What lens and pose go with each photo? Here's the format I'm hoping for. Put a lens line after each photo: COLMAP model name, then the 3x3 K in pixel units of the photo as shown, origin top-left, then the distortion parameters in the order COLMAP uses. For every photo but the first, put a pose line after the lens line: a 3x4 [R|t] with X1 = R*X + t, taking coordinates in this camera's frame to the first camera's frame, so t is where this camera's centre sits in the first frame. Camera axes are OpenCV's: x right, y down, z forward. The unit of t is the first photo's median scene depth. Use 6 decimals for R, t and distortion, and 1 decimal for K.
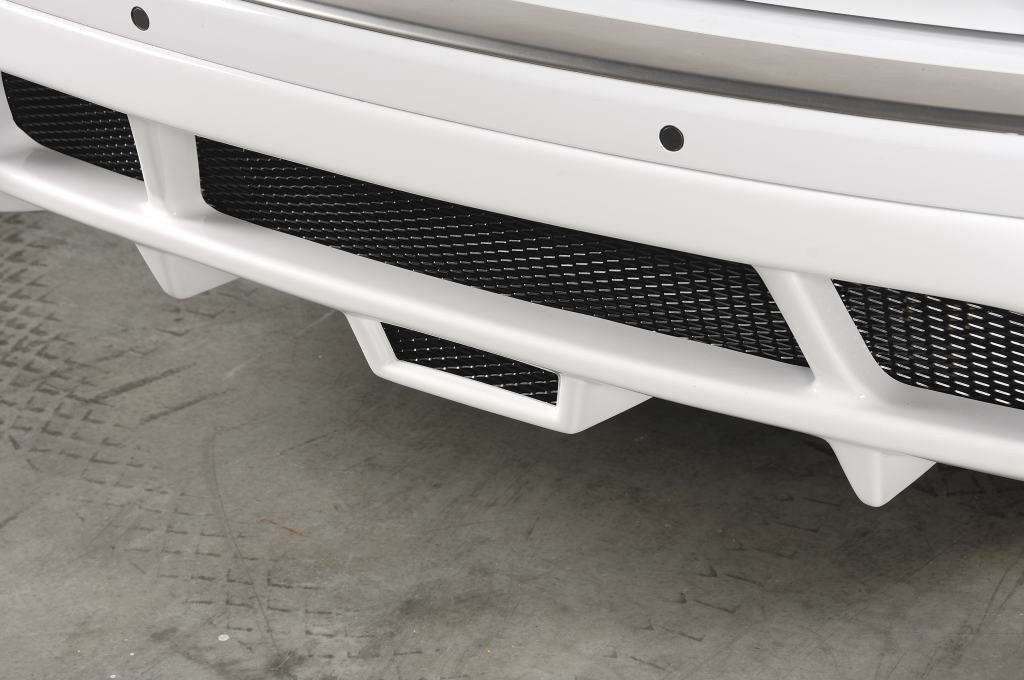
lens RADIAL K [[2430.0, 0, 511.2], [0, 2430.0, 340.1], [0, 0, 1]] dist [0.489876, 0.000000]
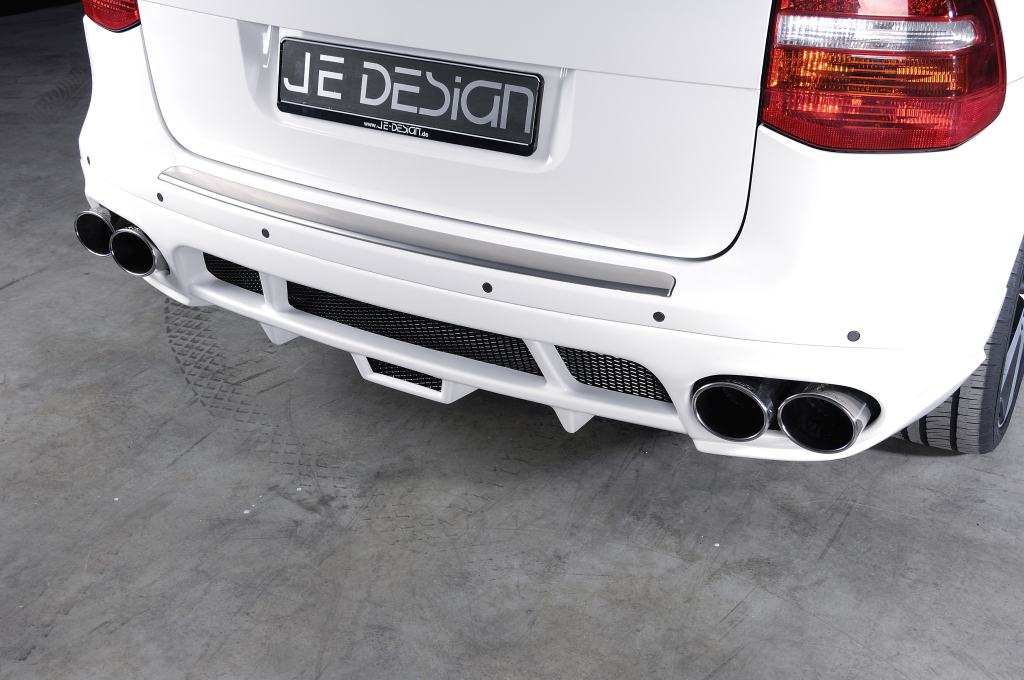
lens RADIAL K [[1226.5, 0, 520.6], [0, 1226.5, 348.1], [0, 0, 1]] dist [-0.007911, 0.000000]
pose [[0.996289, -0.009779, 0.085511, -0.005298], [0.008070, 0.999761, 0.020306, -0.034894], [-0.085689, -0.019540, 0.996130, -0.174618]]
